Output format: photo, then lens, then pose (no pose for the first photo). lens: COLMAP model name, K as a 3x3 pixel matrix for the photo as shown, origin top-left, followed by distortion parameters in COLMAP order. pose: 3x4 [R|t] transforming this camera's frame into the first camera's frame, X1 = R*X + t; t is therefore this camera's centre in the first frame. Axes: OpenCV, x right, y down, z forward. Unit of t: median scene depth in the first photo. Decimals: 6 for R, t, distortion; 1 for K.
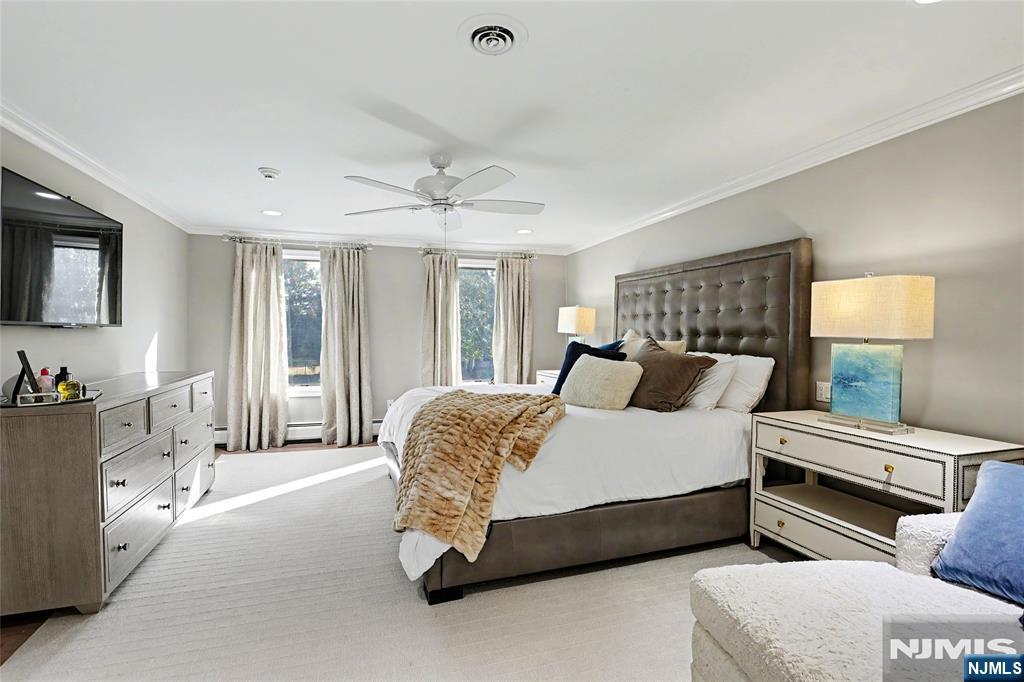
lens RADIAL K [[486.6, 0, 512.5], [0, 486.6, 341.5], [0, 0, 1]] dist [-0.010311, 0.000194]
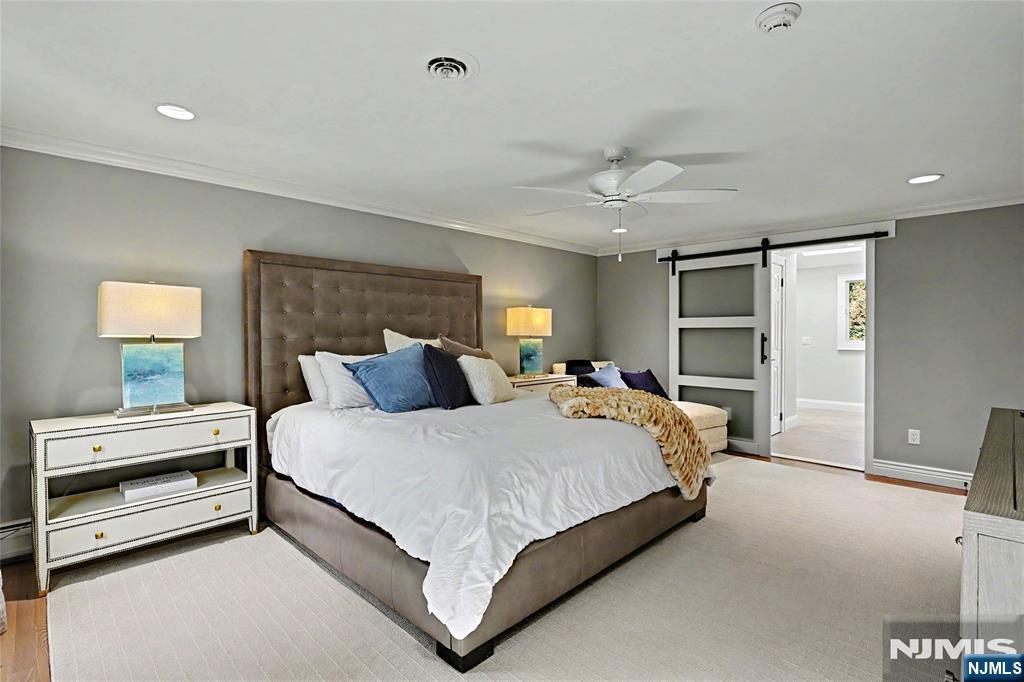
lens RADIAL K [[486.6, 0, 511.7], [0, 486.6, 335.7], [0, 0, 1]] dist [-0.010311, 0.000194]
pose [[-0.453682, -0.014156, 0.891051, -0.698219], [0.017742, 0.999532, 0.024913, -0.025365], [-0.890987, 0.027111, -0.453219, 0.756530]]
